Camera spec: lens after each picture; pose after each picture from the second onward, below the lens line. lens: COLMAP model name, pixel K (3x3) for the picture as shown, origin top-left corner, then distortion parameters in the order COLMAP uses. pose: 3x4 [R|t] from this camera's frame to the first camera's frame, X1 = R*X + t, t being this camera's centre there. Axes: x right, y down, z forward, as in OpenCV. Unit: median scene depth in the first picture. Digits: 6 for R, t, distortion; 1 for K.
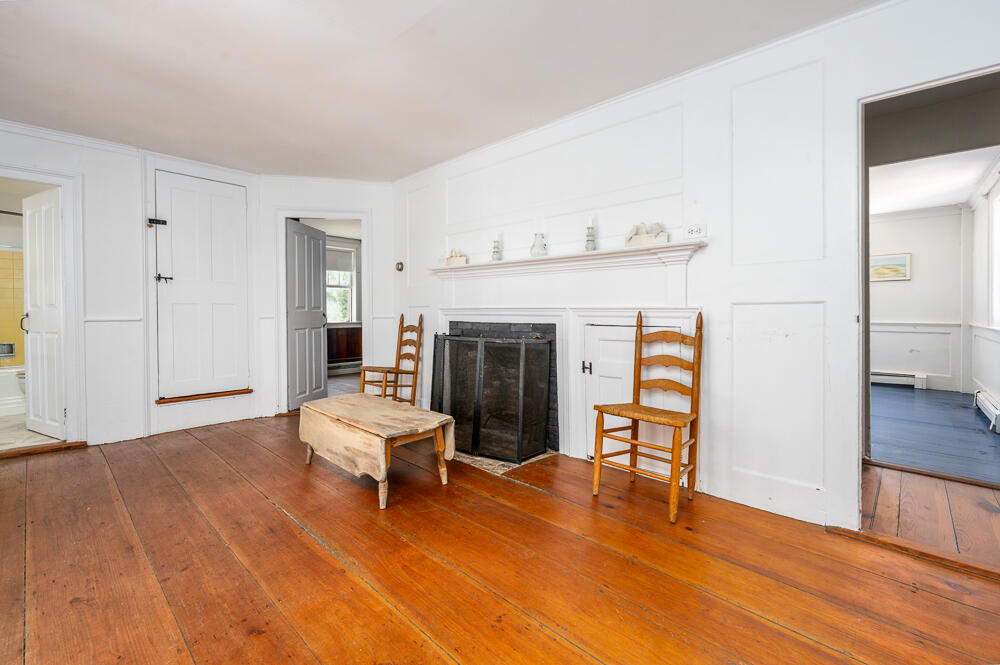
lens RADIAL K [[443.6, 0, 514.0], [0, 443.6, 282.6], [0, 0, 1]] dist [0.000984, 0.000348]
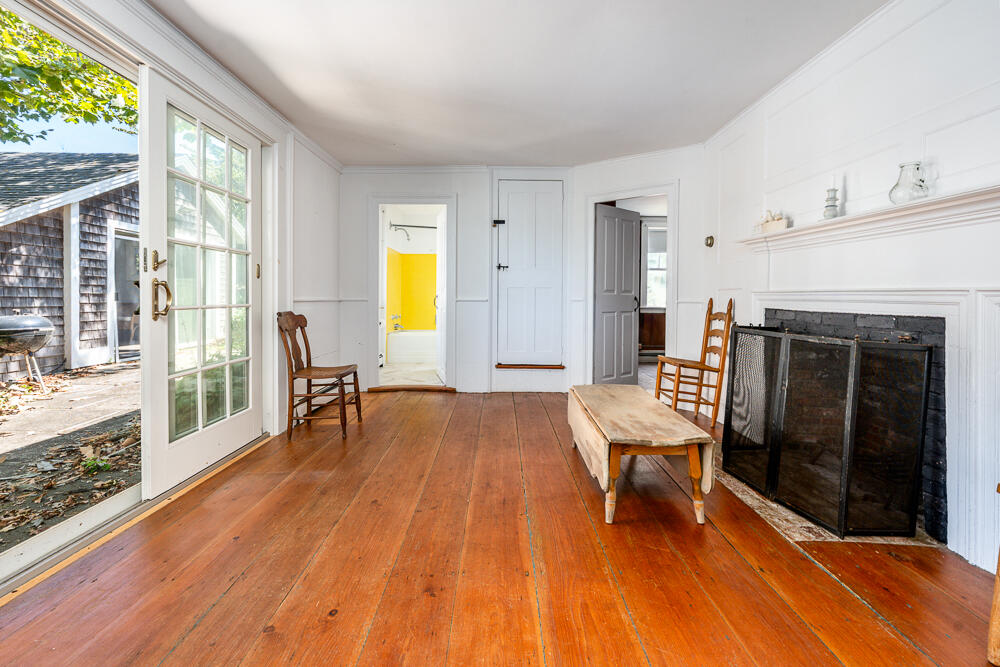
lens RADIAL K [[443.6, 0, 514.0], [0, 443.6, 283.6], [0, 0, 1]] dist [0.000984, 0.000348]
pose [[0.652224, -0.015505, -0.757867, 0.172670], [0.041497, 0.999022, 0.015274, 0.019359], [0.756889, -0.041411, 0.652230, 0.230423]]
